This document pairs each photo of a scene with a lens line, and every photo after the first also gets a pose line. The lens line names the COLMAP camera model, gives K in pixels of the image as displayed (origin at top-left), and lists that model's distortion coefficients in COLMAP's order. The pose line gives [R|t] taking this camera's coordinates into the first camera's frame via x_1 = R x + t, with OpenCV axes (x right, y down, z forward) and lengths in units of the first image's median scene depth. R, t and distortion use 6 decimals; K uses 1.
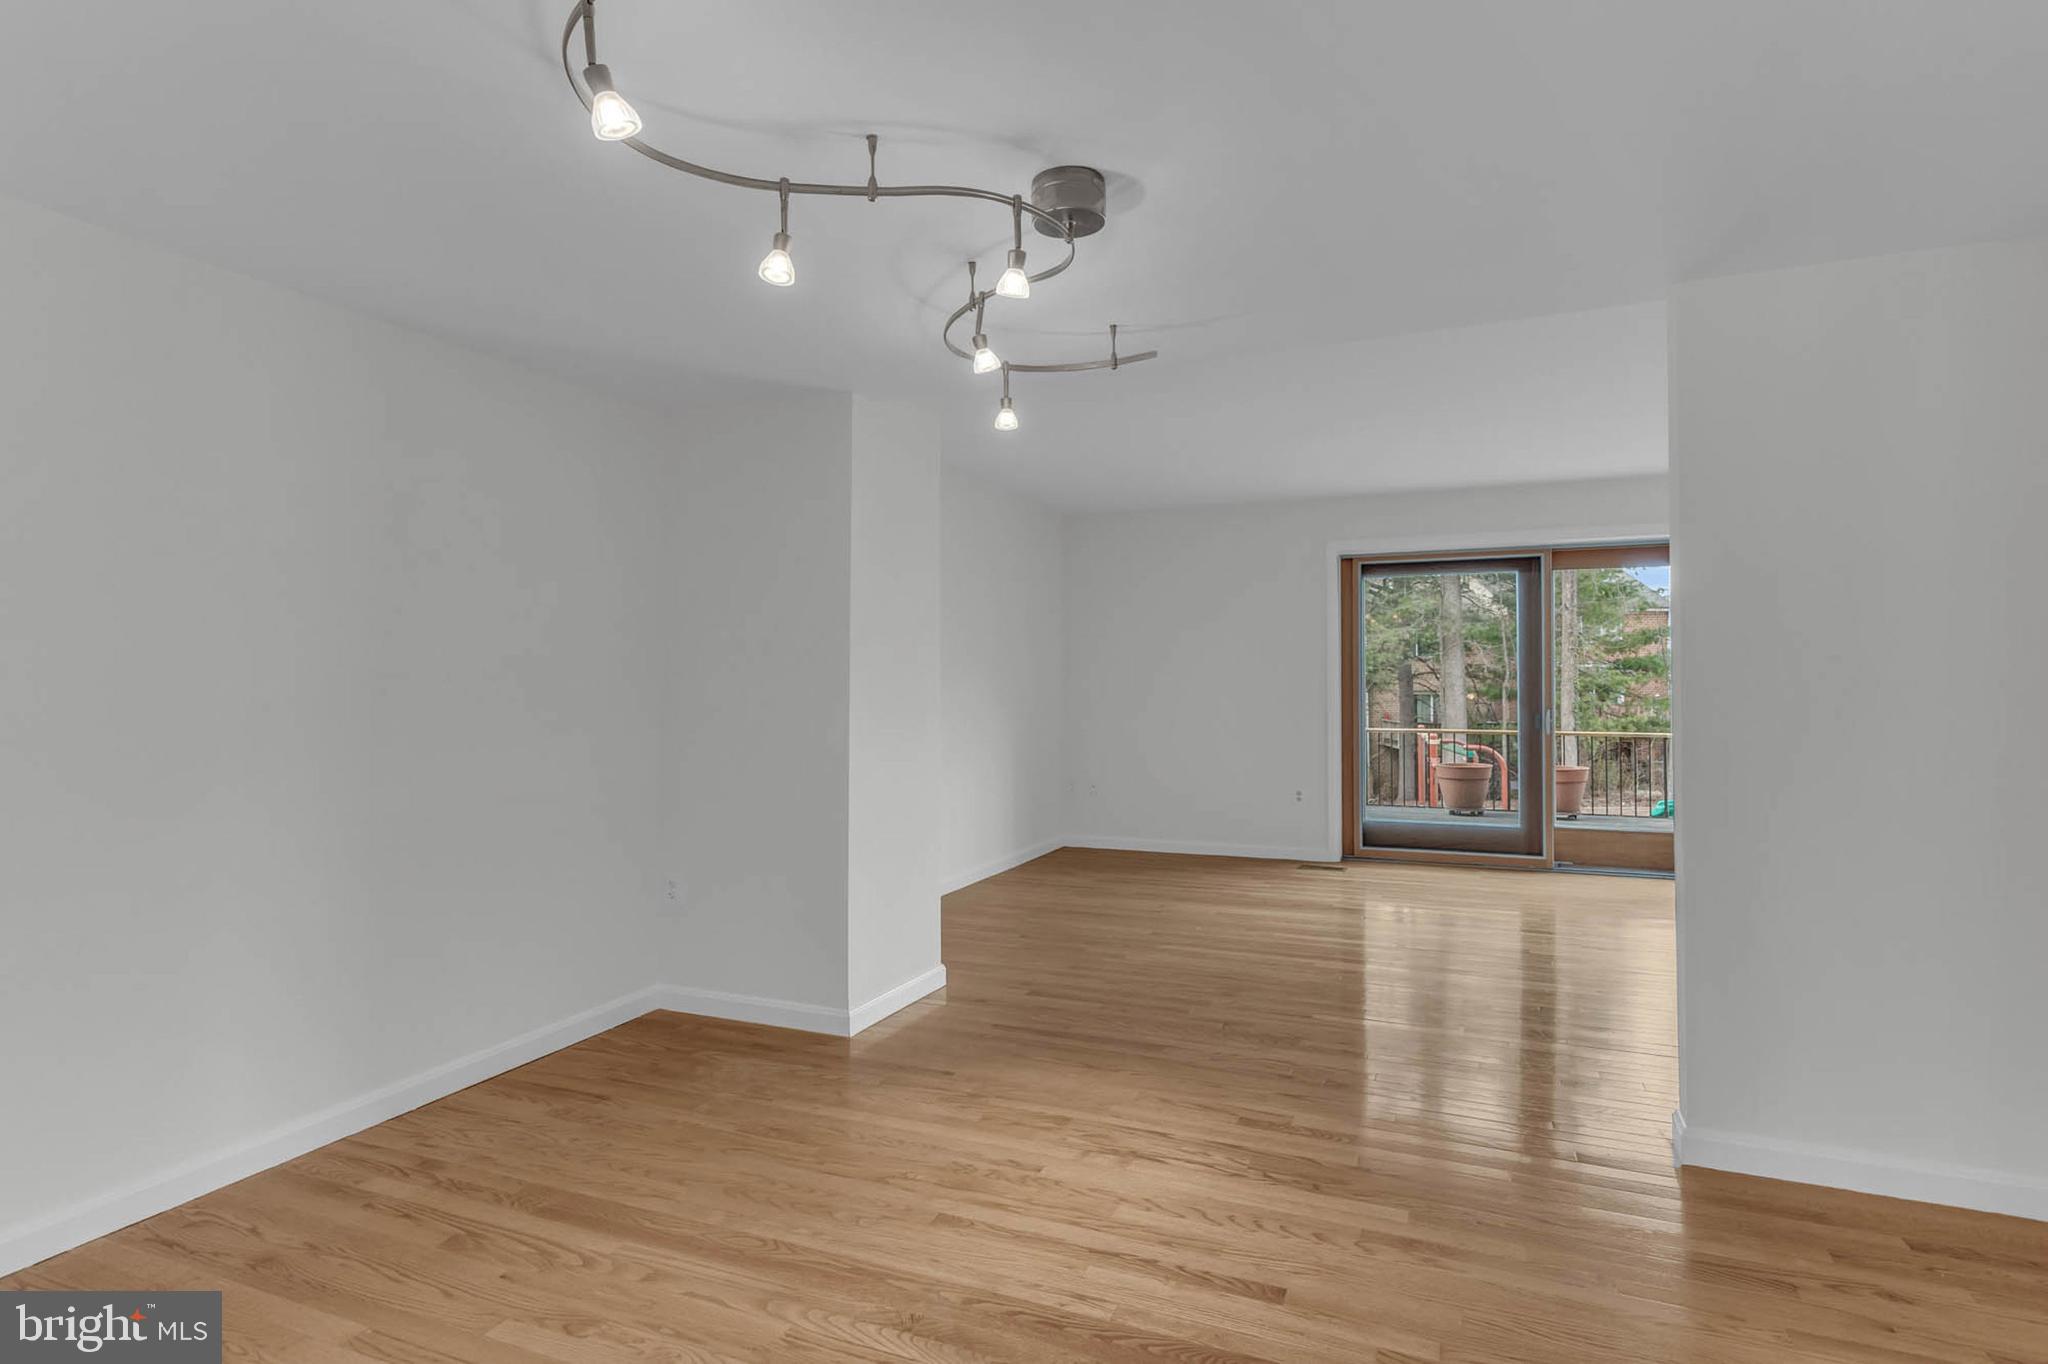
lens RADIAL K [[1008.8, 0, 1029.2], [0, 1008.8, 678.3], [0, 0, 1]] dist [0.004011, 0.000484]
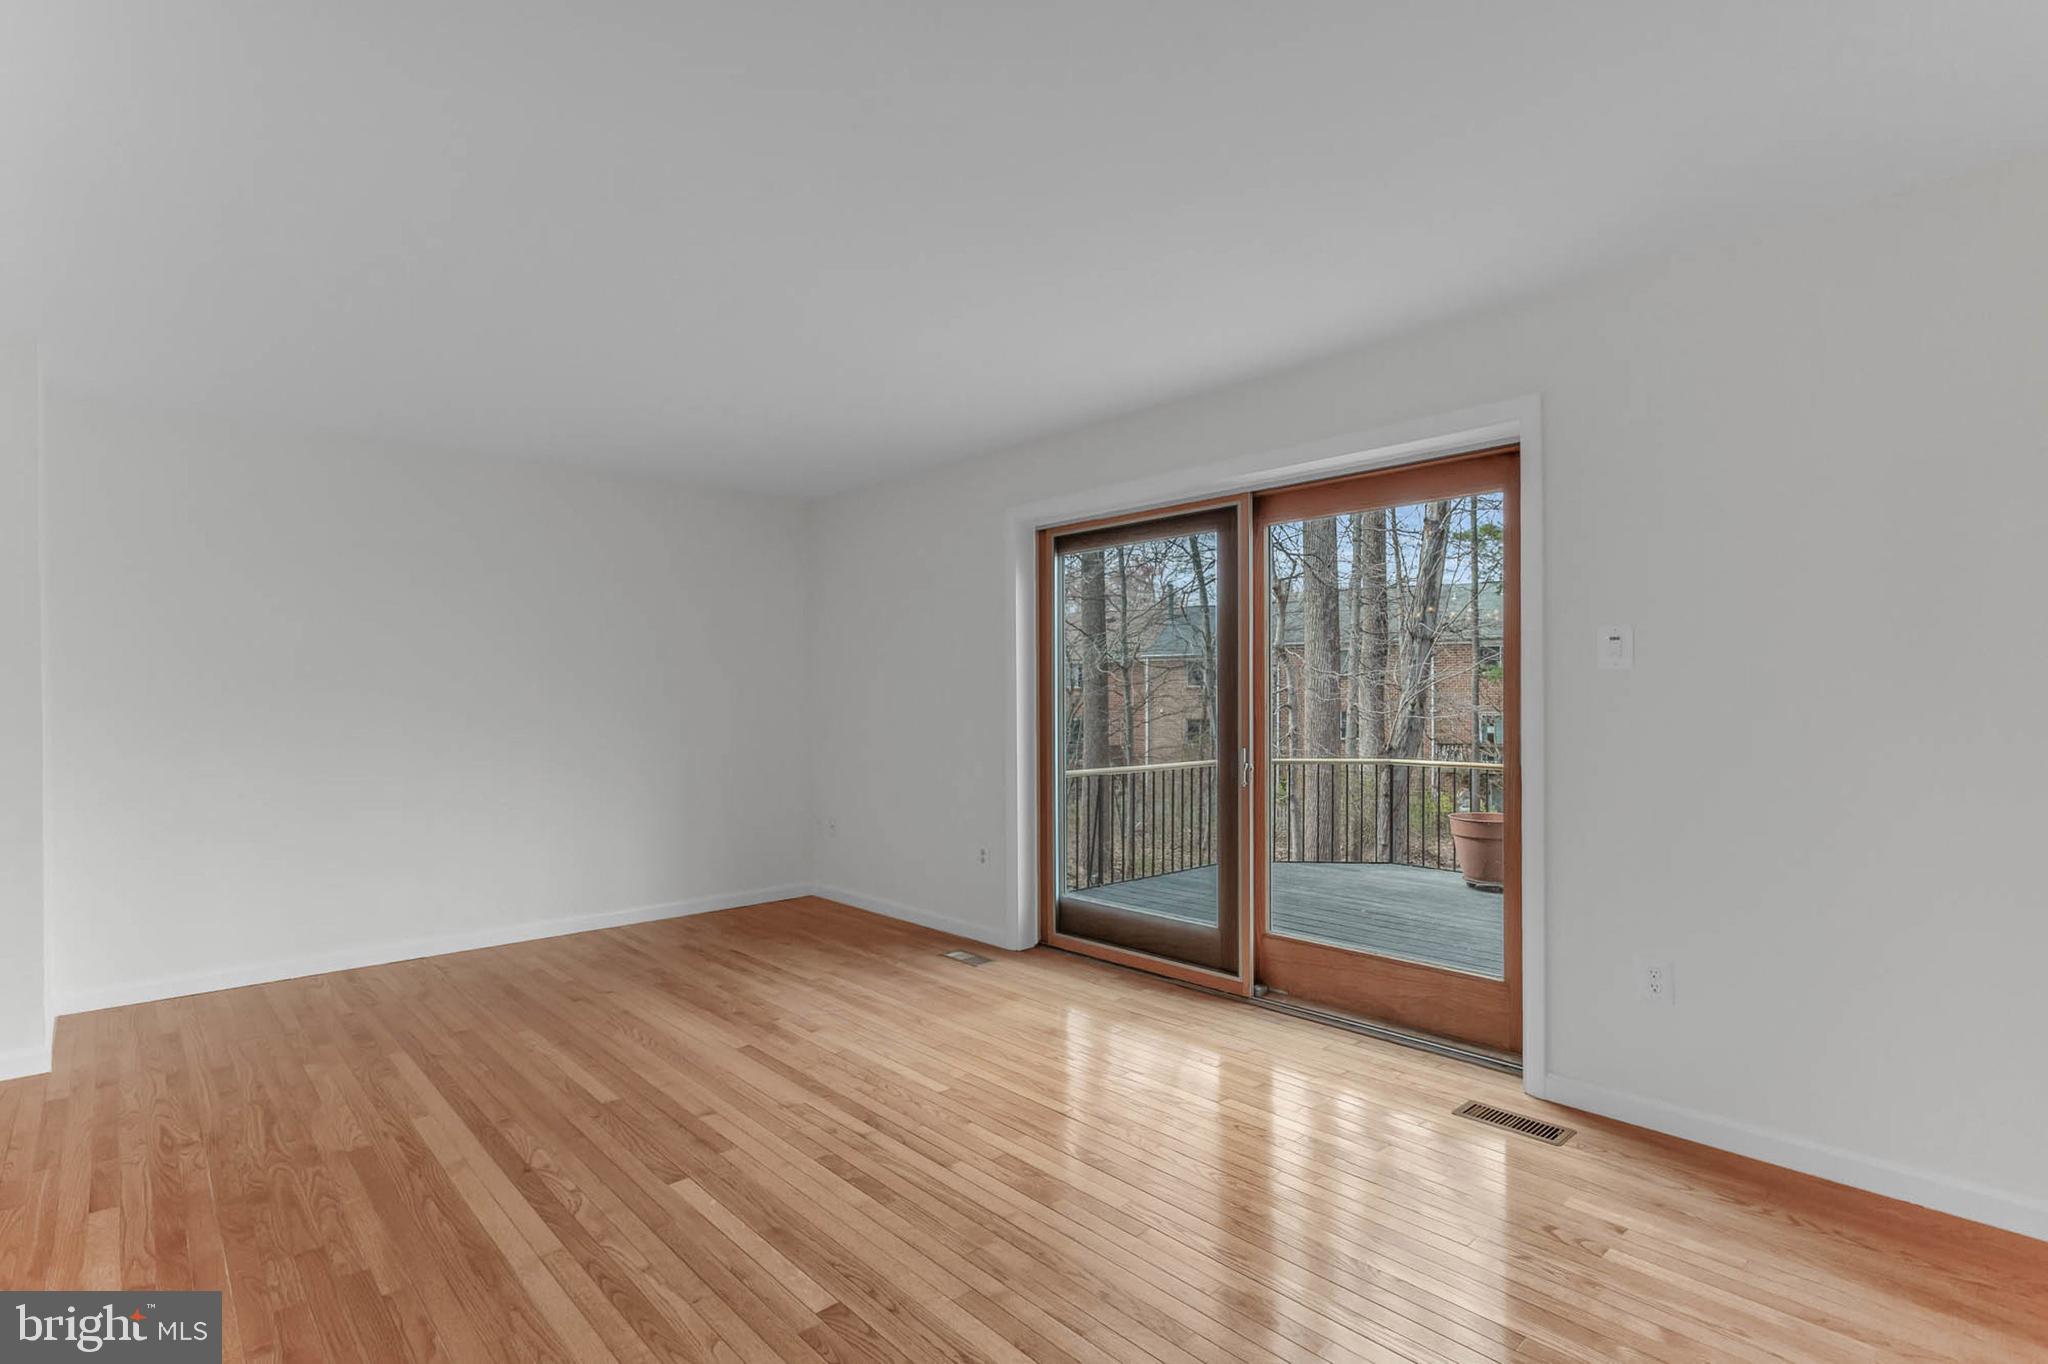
lens RADIAL K [[1008.8, 0, 1029.2], [0, 1008.8, 678.3], [0, 0, 1]] dist [0.004011, 0.000484]
pose [[0.909390, -0.014057, -0.415706, 0.642033], [0.009857, 0.999876, -0.012246, -0.004608], [0.415827, 0.007038, 0.909416, 0.358955]]
